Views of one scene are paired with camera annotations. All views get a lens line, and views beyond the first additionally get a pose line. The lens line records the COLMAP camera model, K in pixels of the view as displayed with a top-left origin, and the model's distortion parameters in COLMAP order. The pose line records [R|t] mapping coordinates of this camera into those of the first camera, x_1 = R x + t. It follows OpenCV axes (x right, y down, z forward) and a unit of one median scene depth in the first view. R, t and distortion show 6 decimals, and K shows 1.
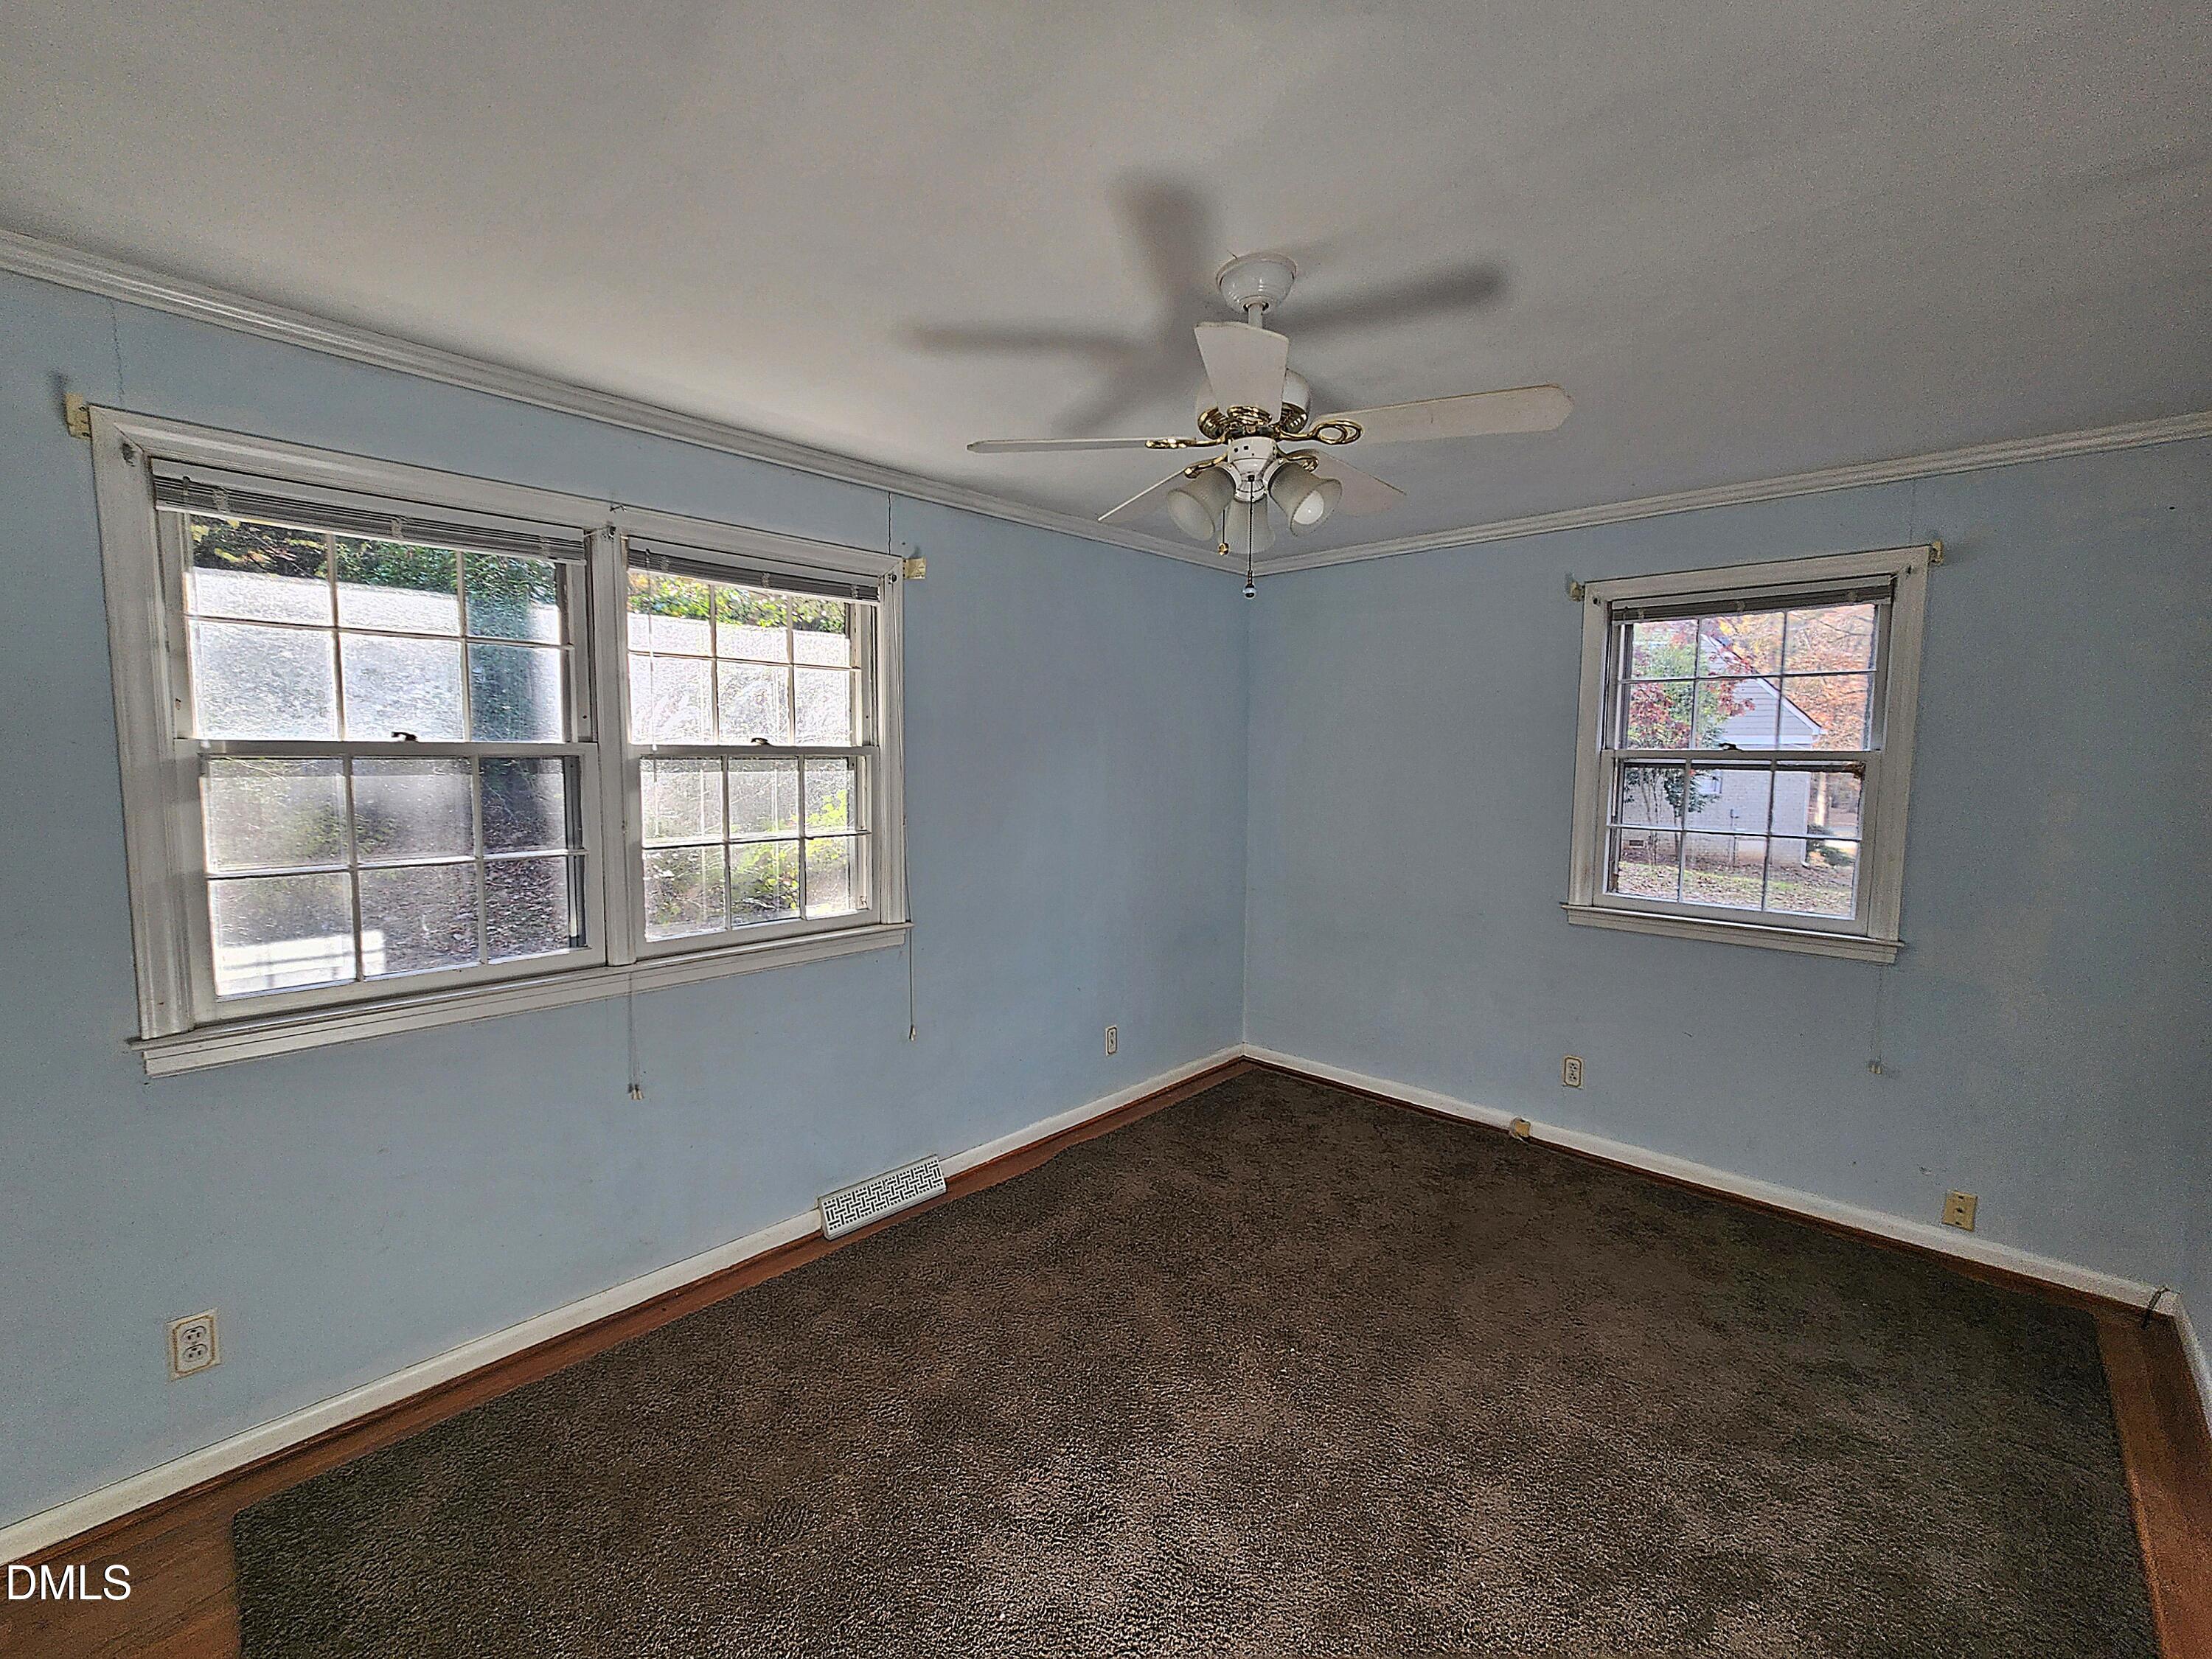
lens RADIAL K [[901.8, 0, 1090.1], [0, 901.8, 830.3], [0, 0, 1]] dist [0.000346, -0.000063]
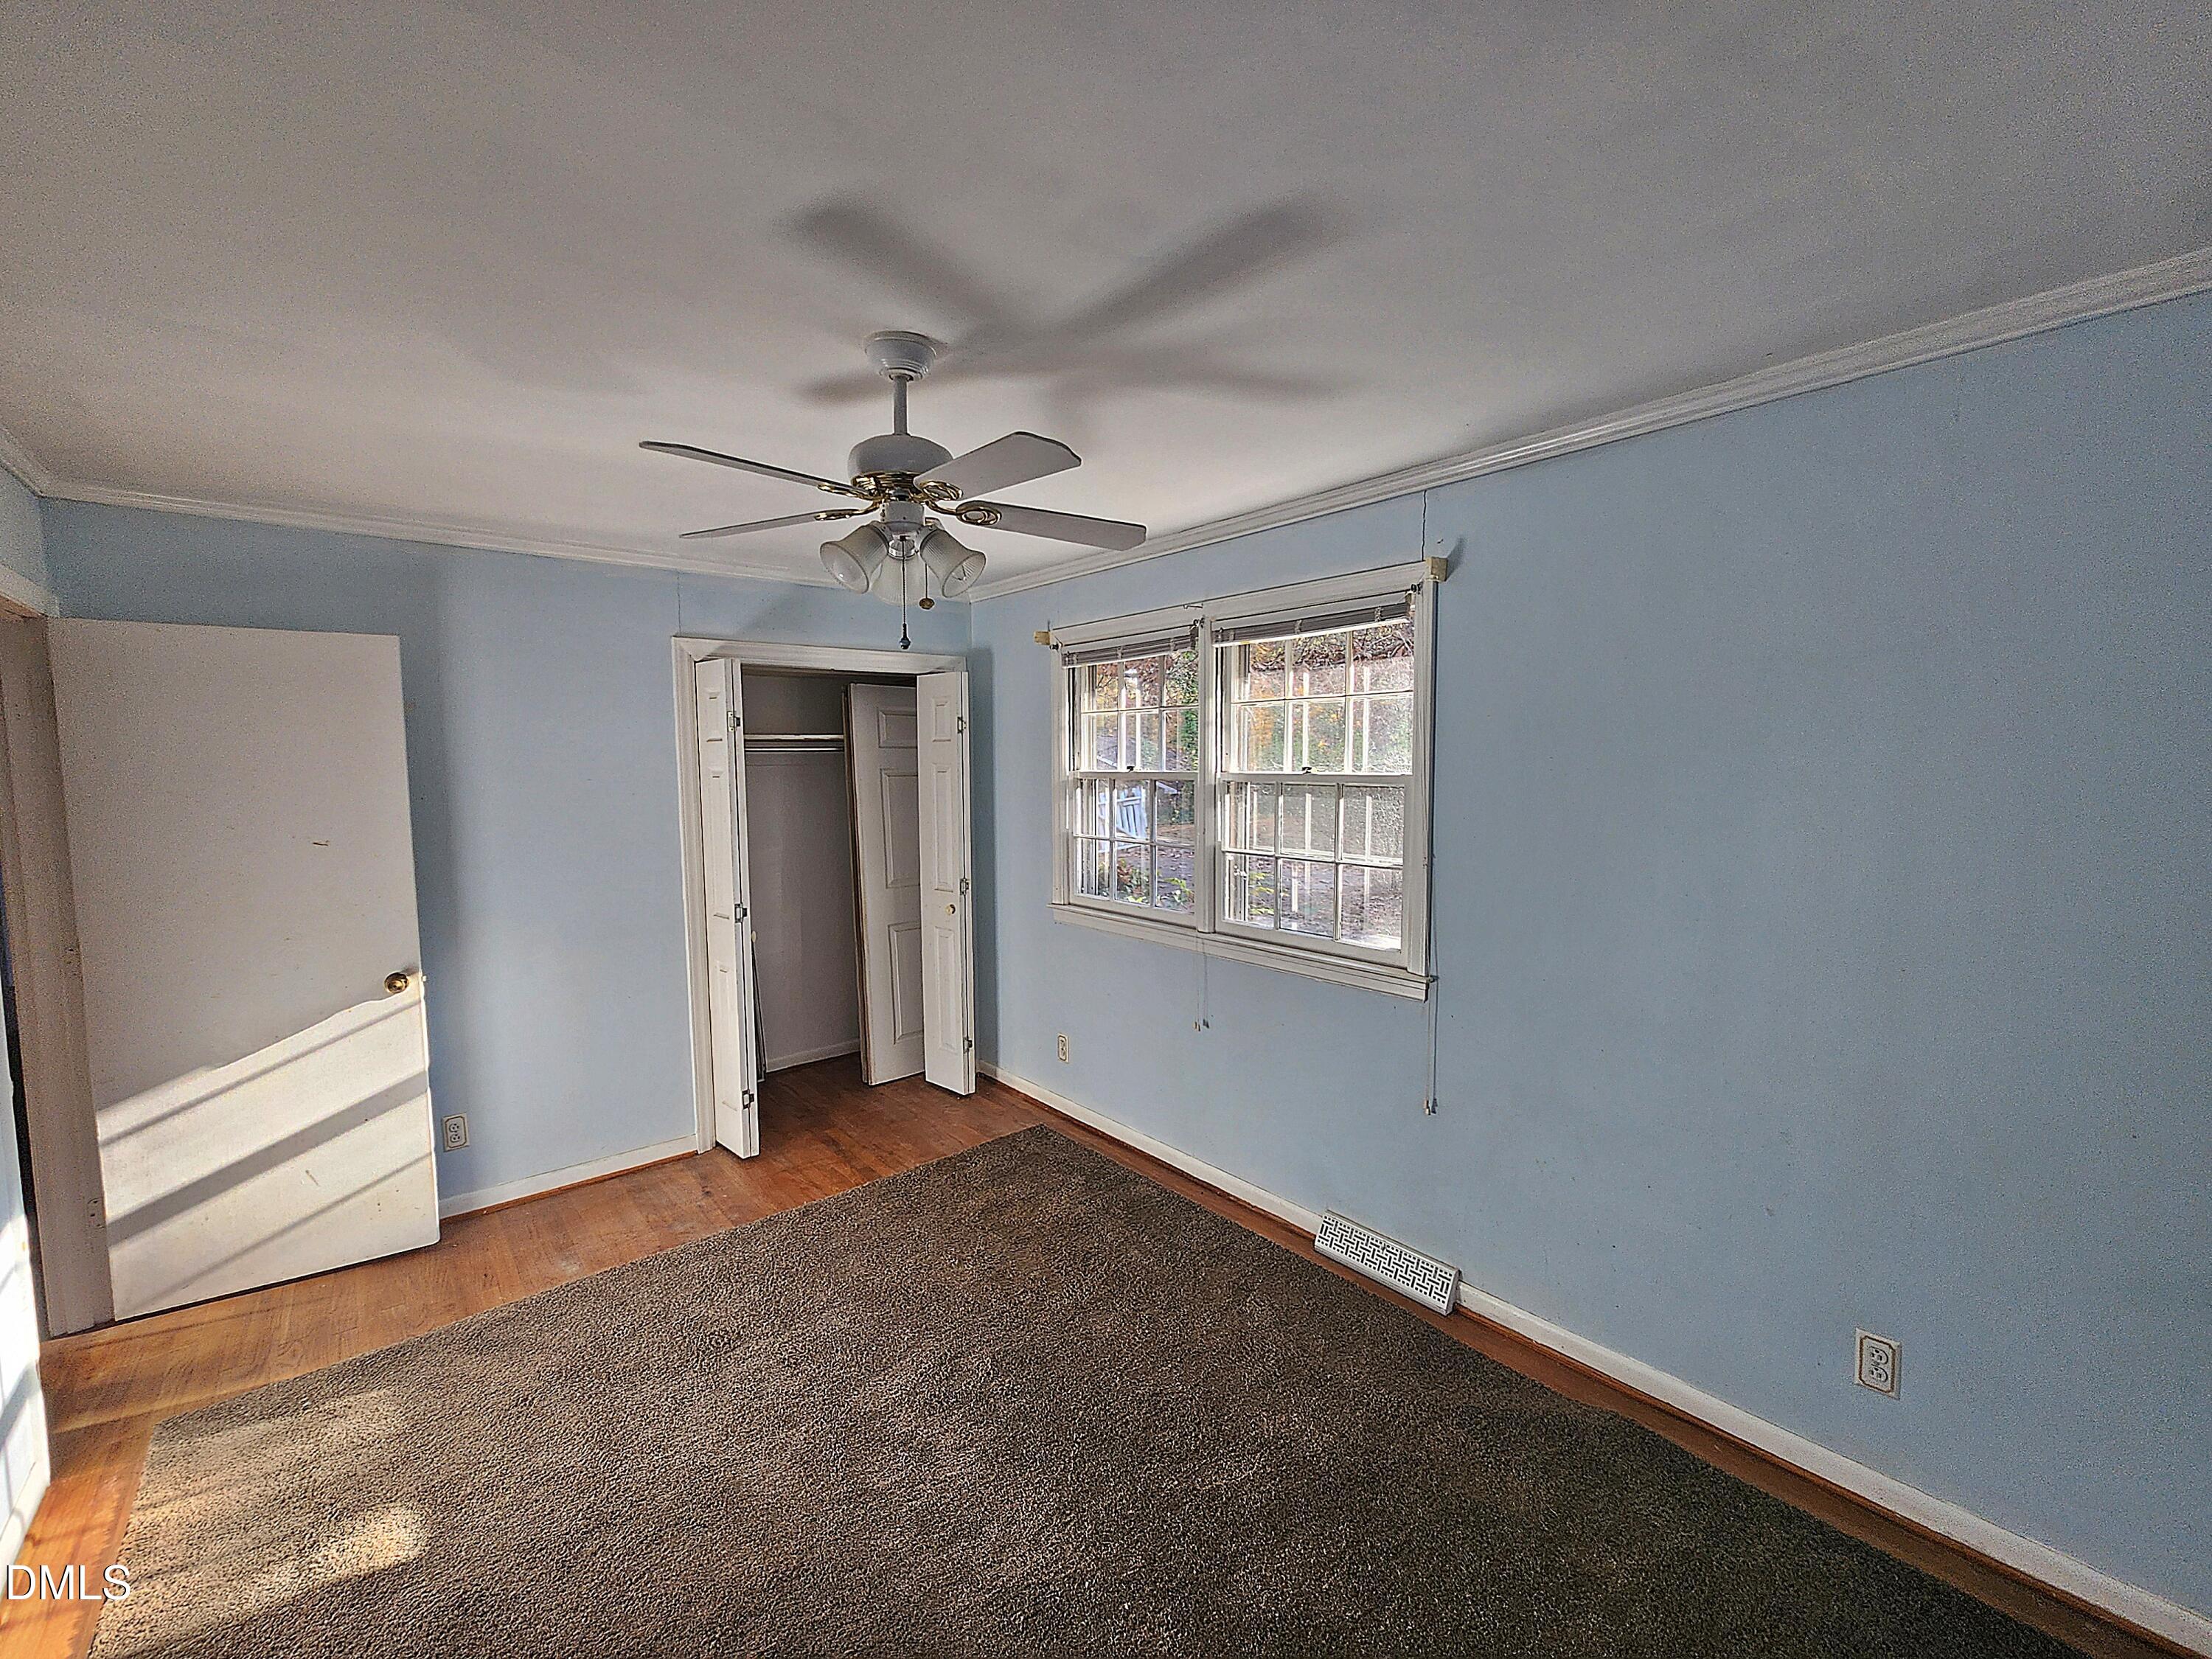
lens RADIAL K [[901.8, 0, 1090.1], [0, 901.8, 830.3], [0, 0, 1]] dist [0.000346, -0.000063]
pose [[-0.104499, 0.080971, -0.991223, 0.836237], [-0.071934, 0.993454, 0.088737, -0.113765], [0.991920, 0.080575, -0.097991, 0.921500]]
